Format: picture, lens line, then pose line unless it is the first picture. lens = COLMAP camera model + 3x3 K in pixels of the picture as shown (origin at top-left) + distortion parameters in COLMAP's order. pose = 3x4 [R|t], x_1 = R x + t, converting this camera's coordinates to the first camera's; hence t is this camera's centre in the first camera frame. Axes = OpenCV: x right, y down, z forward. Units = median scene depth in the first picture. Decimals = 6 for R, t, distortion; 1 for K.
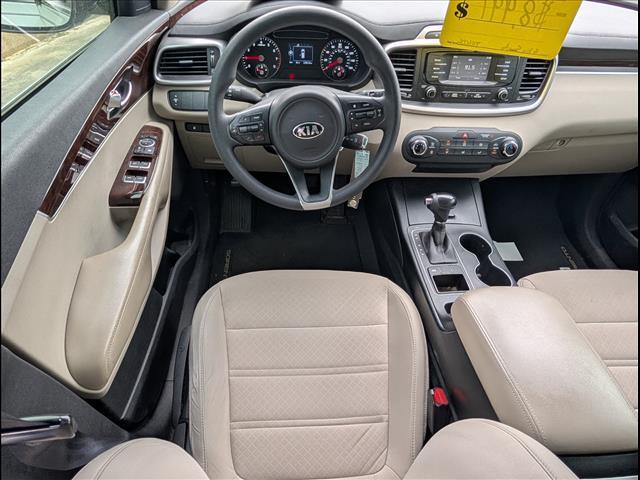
lens RADIAL K [[396.4, 0, 320.0], [0, 396.4, 240.0], [0, 0, 1]] dist [0.013163, 0.000197]
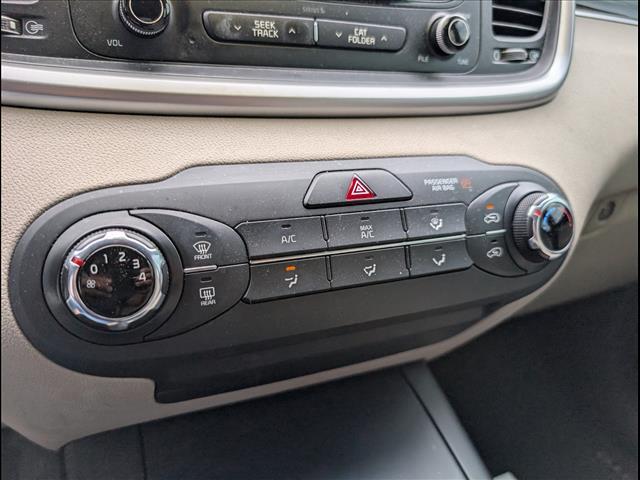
lens RADIAL K [[472.0, 0, 320.0], [0, 472.0, 240.0], [0, 0, 1]] dist [-0.012819, -0.003981]
pose [[0.939342, -0.128585, 0.317967, 0.265893], [0.238510, 0.911103, -0.336161, -0.162468], [-0.246476, 0.391609, 0.886506, 0.797600]]
